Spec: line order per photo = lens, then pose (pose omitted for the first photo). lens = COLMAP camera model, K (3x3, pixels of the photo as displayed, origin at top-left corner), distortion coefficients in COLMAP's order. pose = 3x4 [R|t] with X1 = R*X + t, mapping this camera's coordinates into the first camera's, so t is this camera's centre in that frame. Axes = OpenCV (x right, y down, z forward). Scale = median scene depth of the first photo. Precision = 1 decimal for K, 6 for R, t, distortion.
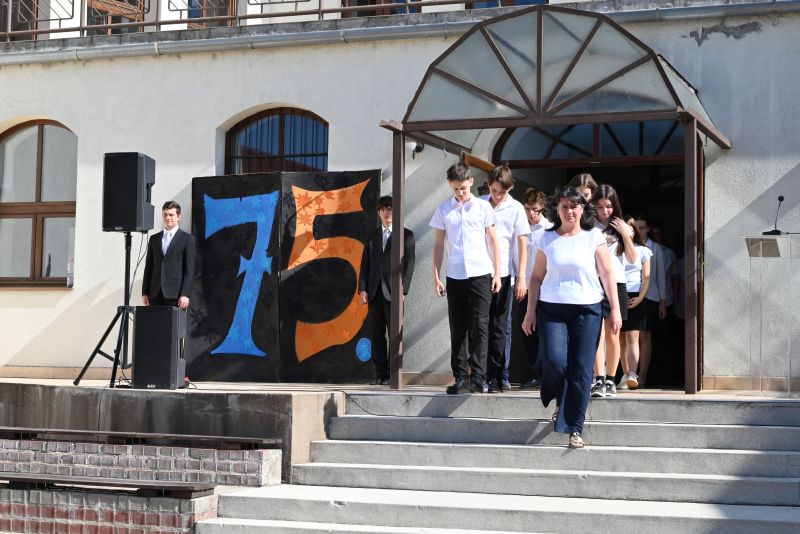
lens RADIAL K [[1558.0, 0, 396.9], [0, 1558.0, 266.4], [0, 0, 1]] dist [-0.000356, -0.033212]
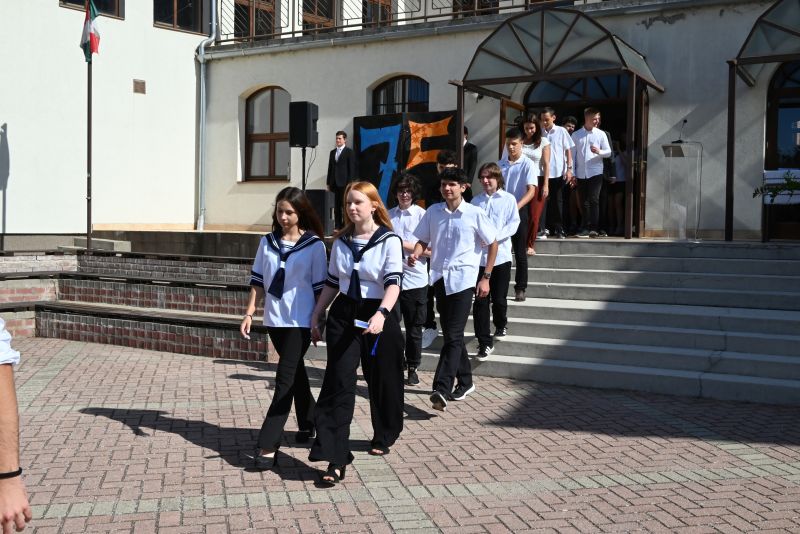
lens RADIAL K [[876.6, 0, 400.0], [0, 876.6, 267.0], [0, 0, 1]] dist [0.005061, 0.000256]
pose [[0.989646, 0.004074, -0.143471, 0.066964], [0.011457, 0.994165, 0.107257, 0.005880], [0.143071, -0.107790, 0.983825, 0.019740]]
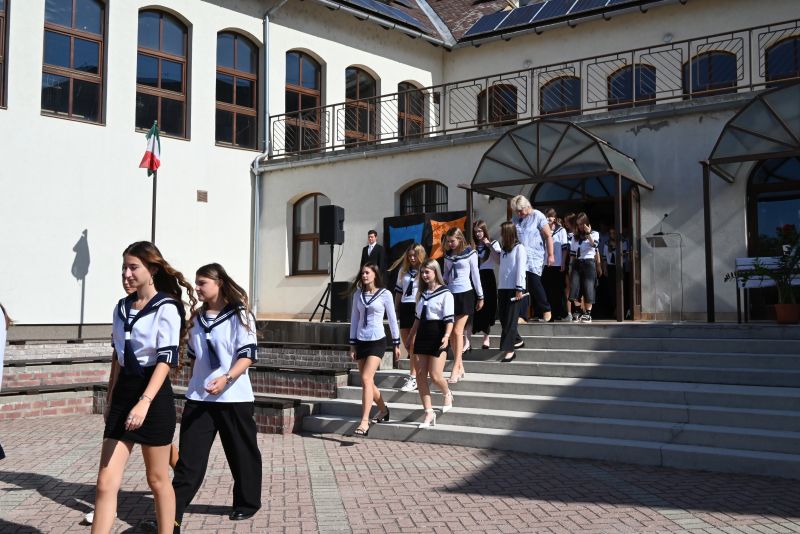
lens RADIAL K [[787.3, 0, 402.1], [0, 787.3, 264.9], [0, 0, 1]] dist [0.008032, 0.000383]
pose [[0.975800, -0.028903, -0.216748, 0.117358], [0.029107, 0.999574, -0.002253, 0.006813], [0.216720, -0.004110, 0.976225, 0.016694]]
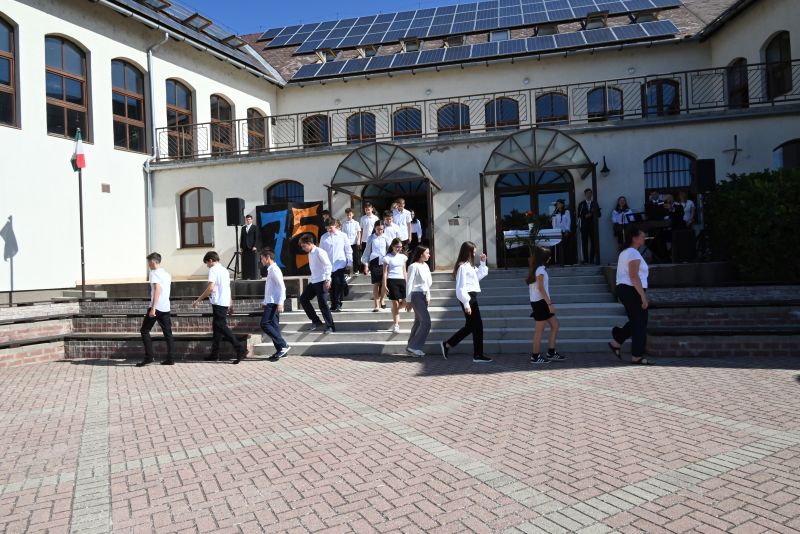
lens RADIAL K [[540.5, 0, 400.9], [0, 540.5, 266.4], [0, 0, 1]] dist [0.004917, 0.002369]
pose [[0.988492, -0.052859, 0.141740, -0.016222], [0.044068, 0.996946, 0.064467, 0.001084], [-0.144715, -0.057479, 0.987803, -0.021449]]
